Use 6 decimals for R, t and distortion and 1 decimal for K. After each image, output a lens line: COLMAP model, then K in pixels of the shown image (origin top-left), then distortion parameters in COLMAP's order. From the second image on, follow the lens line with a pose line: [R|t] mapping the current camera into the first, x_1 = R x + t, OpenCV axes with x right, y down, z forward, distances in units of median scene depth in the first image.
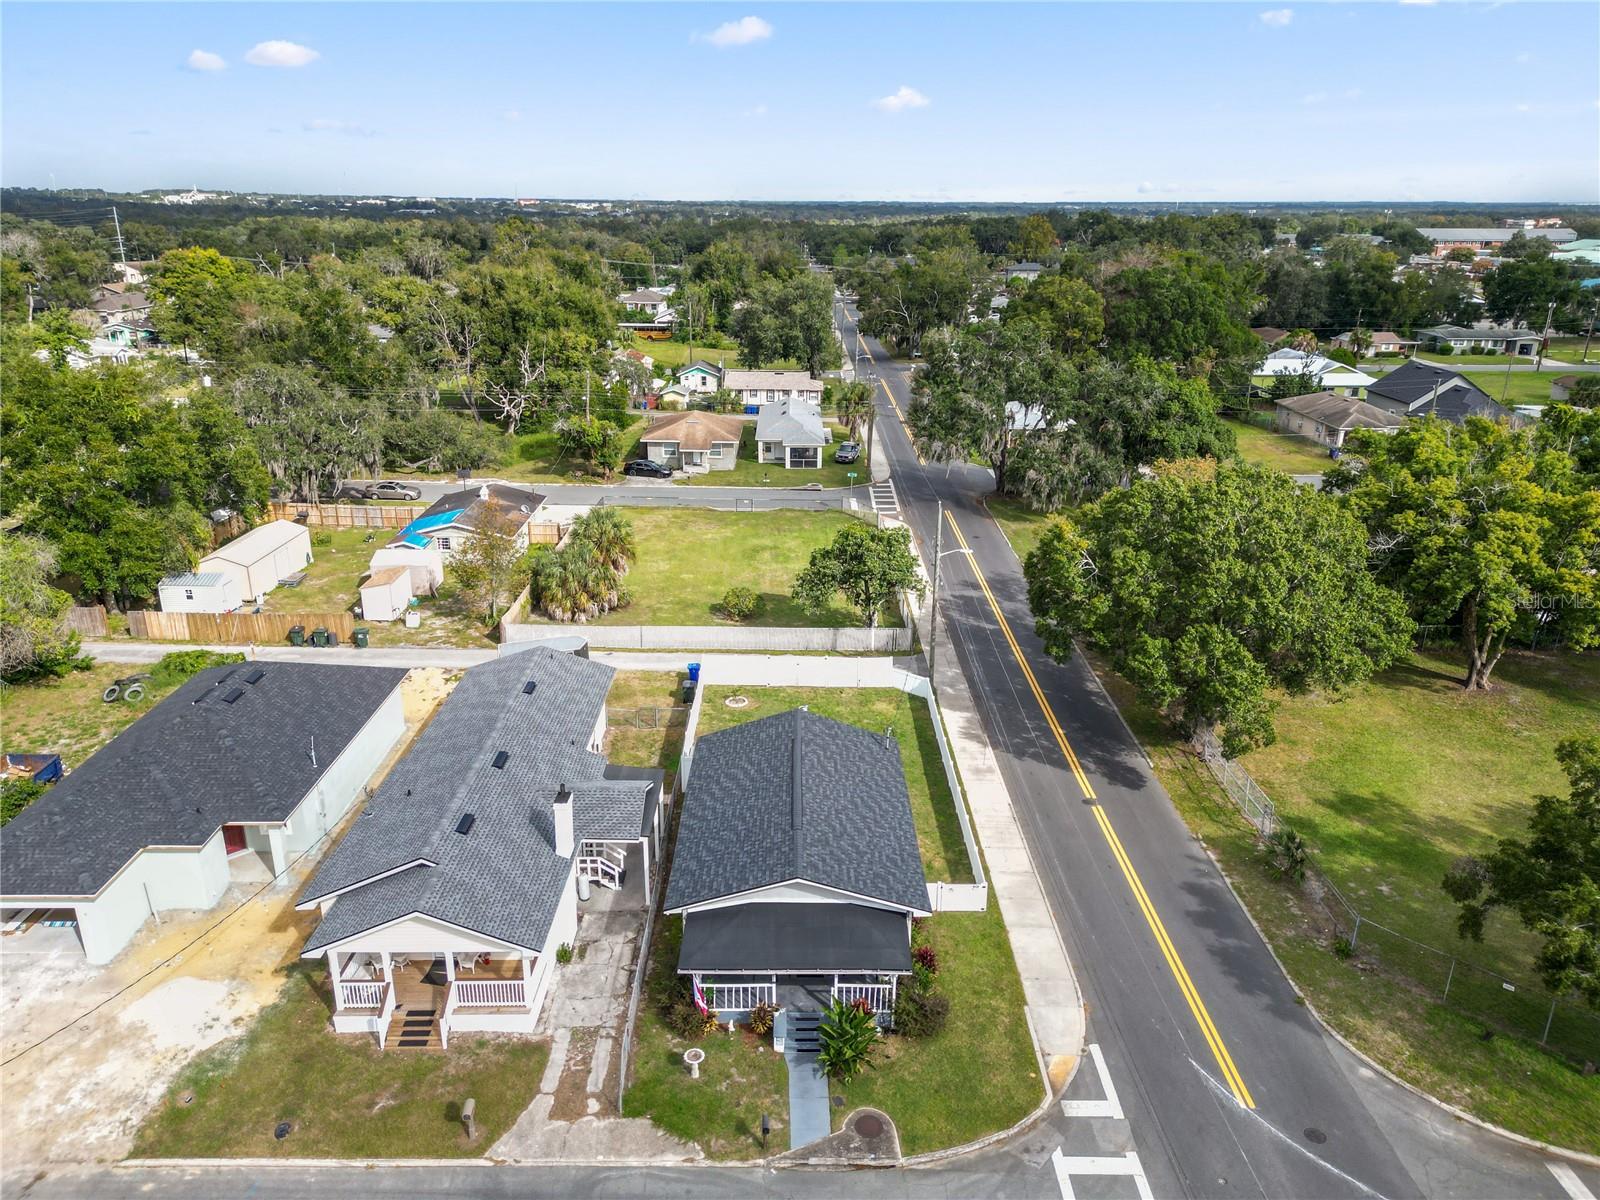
lens RADIAL K [[1116.6, 0, 797.6], [0, 1116.6, 608.6], [0, 0, 1]] dist [0.087100, -0.095130]
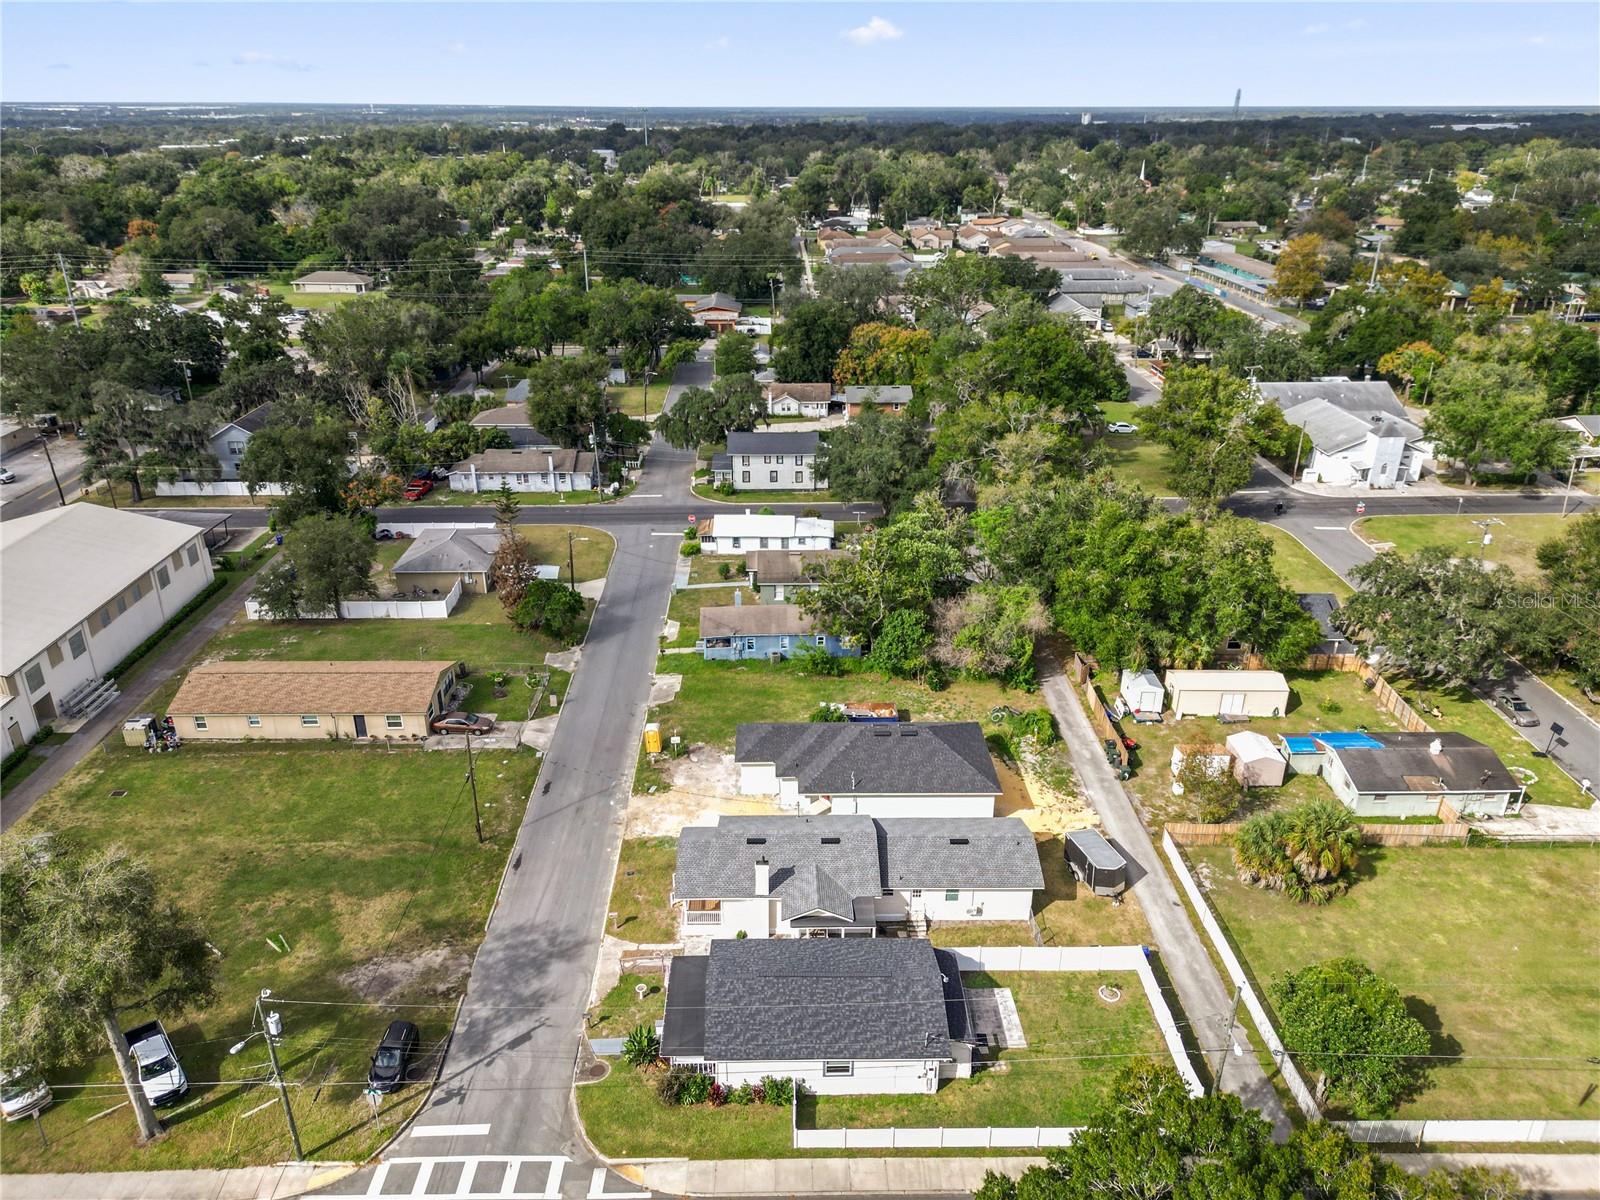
lens RADIAL K [[1116.6, 0, 797.6], [0, 1116.6, 608.6], [0, 0, 1]] dist [0.087100, -0.095130]
pose [[0.018785, 0.403340, -0.914858, 0.877225], [-0.342479, 0.862259, 0.373118, -0.601450], [0.939338, 0.306311, 0.154332, 0.473104]]
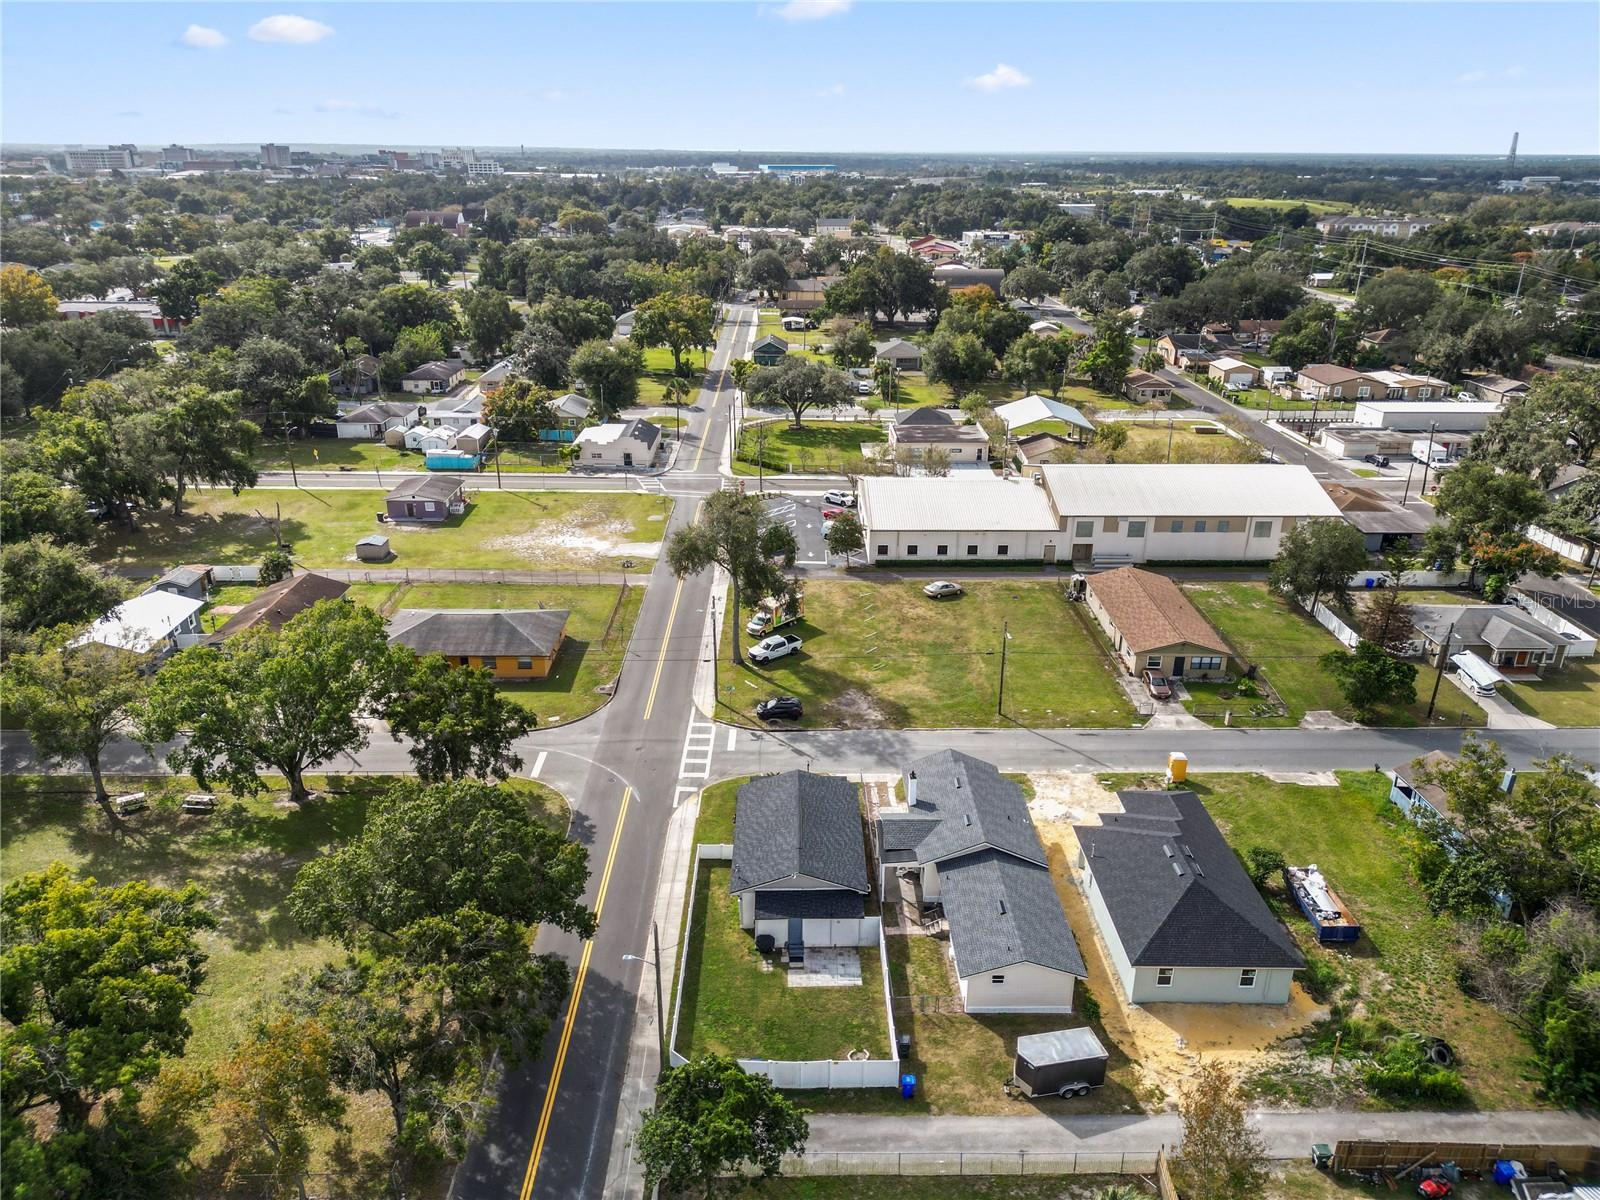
lens RADIAL K [[1124.5, 0, 773.0], [0, 1124.5, 600.6], [0, 0, 1]] dist [0.002070, -0.100214]
pose [[-0.999837, -0.011850, 0.013658, 0.016327], [0.000306, 0.744116, 0.668050, -1.019869], [-0.018079, 0.667945, -0.743991, 1.645006]]
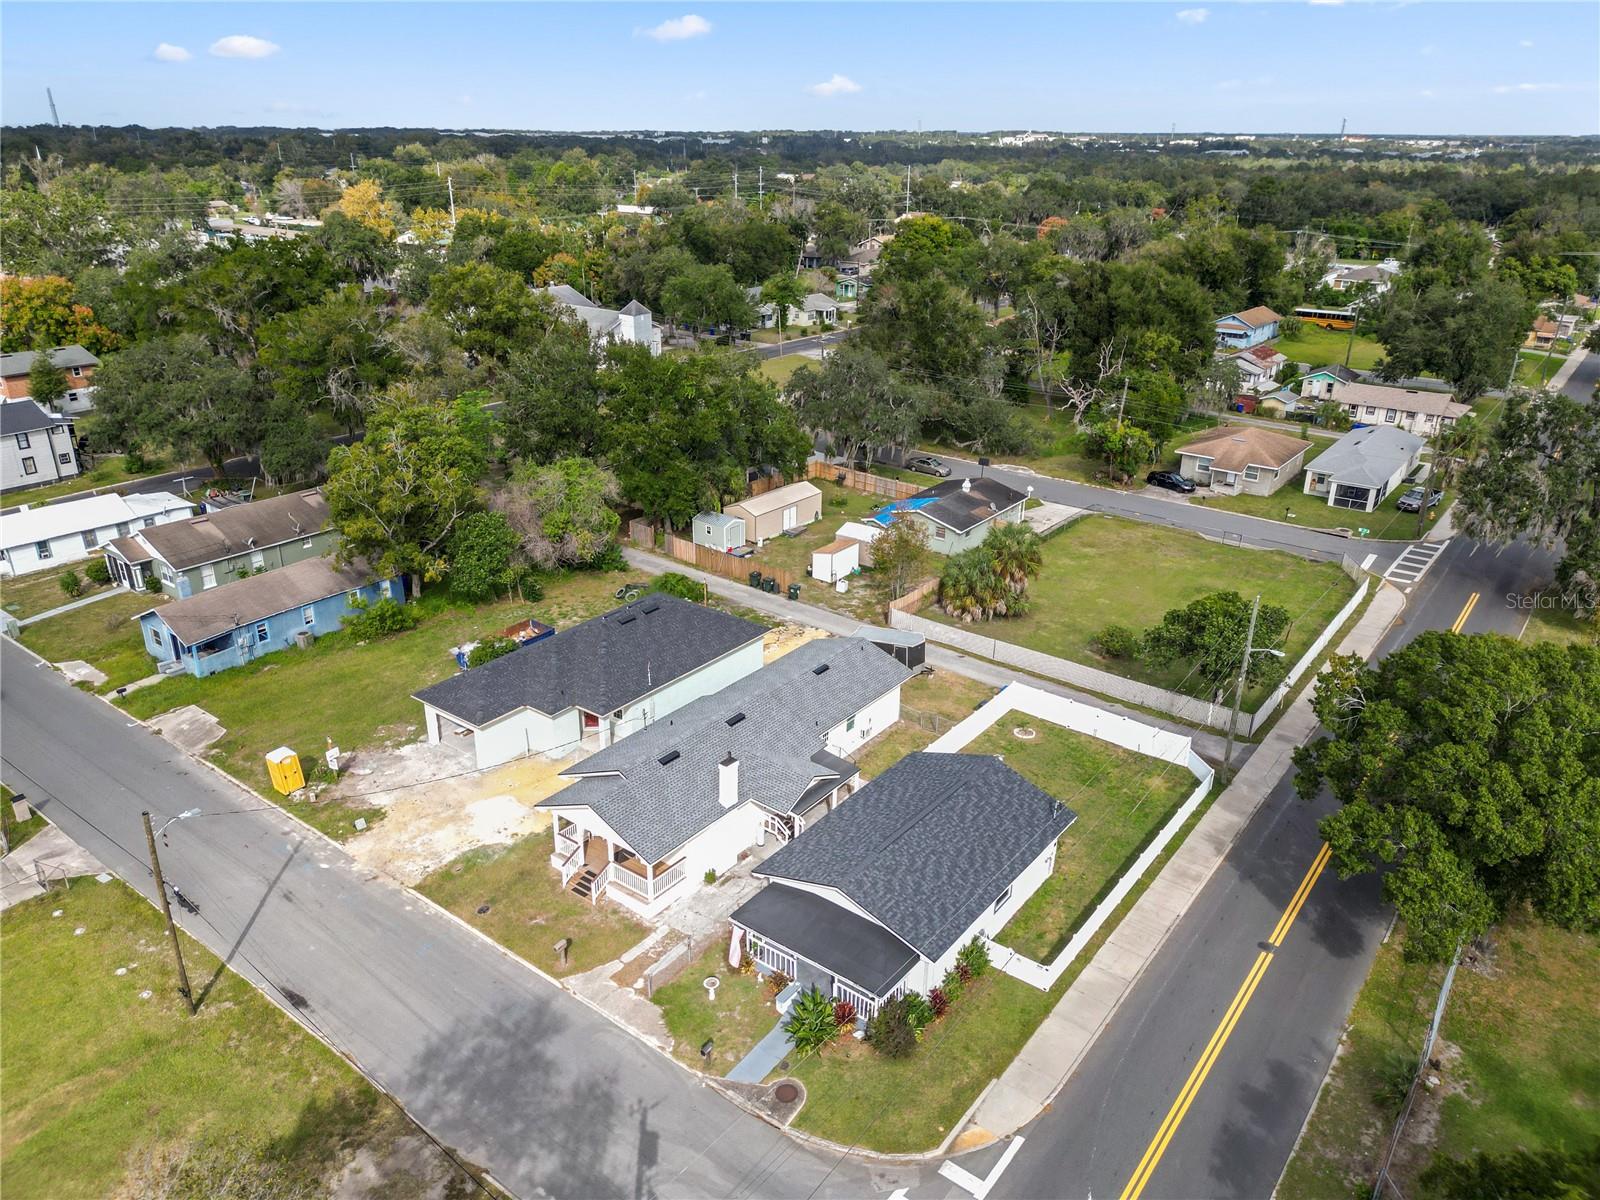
lens RADIAL K [[1116.6, 0, 797.6], [0, 1116.6, 608.6], [0, 0, 1]] dist [0.087100, -0.095130]
pose [[0.793086, 0.238325, -0.560550, 0.382906], [-0.210739, 0.970803, 0.114589, -0.120496], [0.571493, 0.027251, 0.820154, -0.012747]]
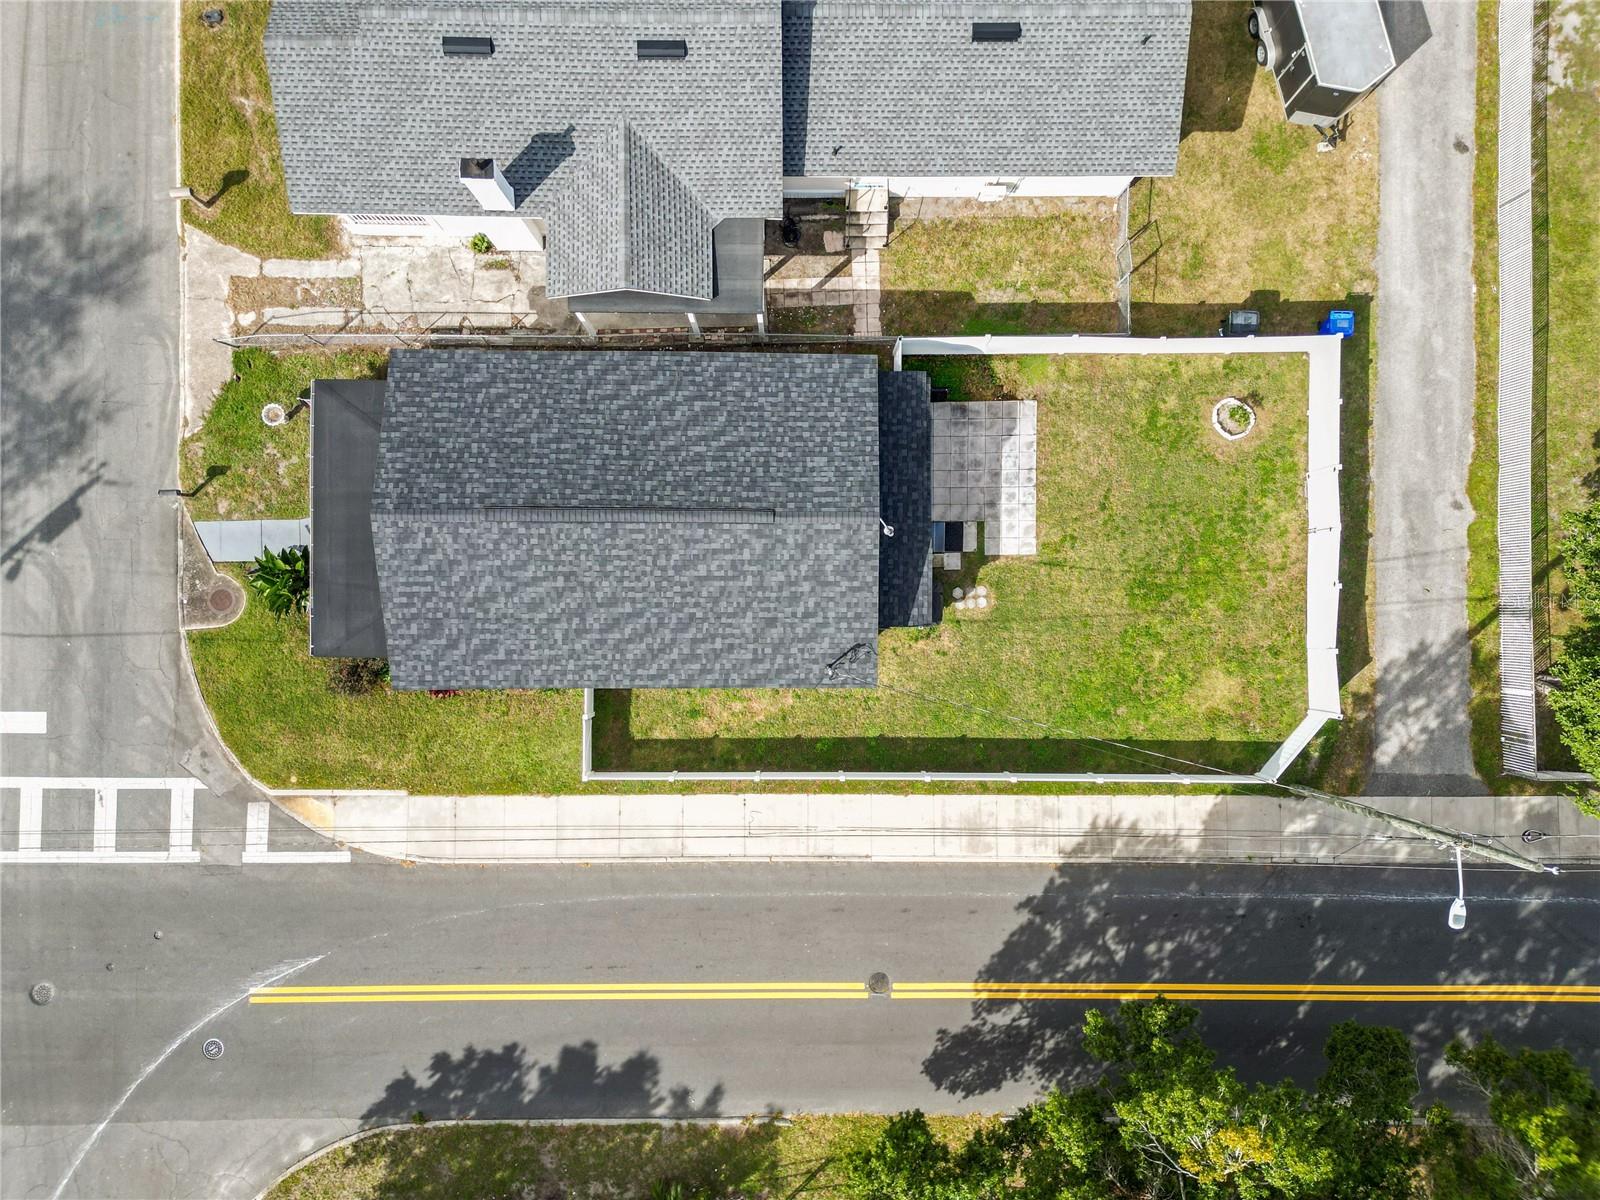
lens RADIAL K [[1116.6, 0, 797.6], [0, 1116.6, 608.6], [0, 0, 1]] dist [0.087100, -0.095130]
pose [[-0.002715, 0.999806, -0.019518, 0.053163], [-0.346641, 0.017367, 0.937837, -0.389573], [0.937994, 0.009312, 0.346526, 0.676572]]
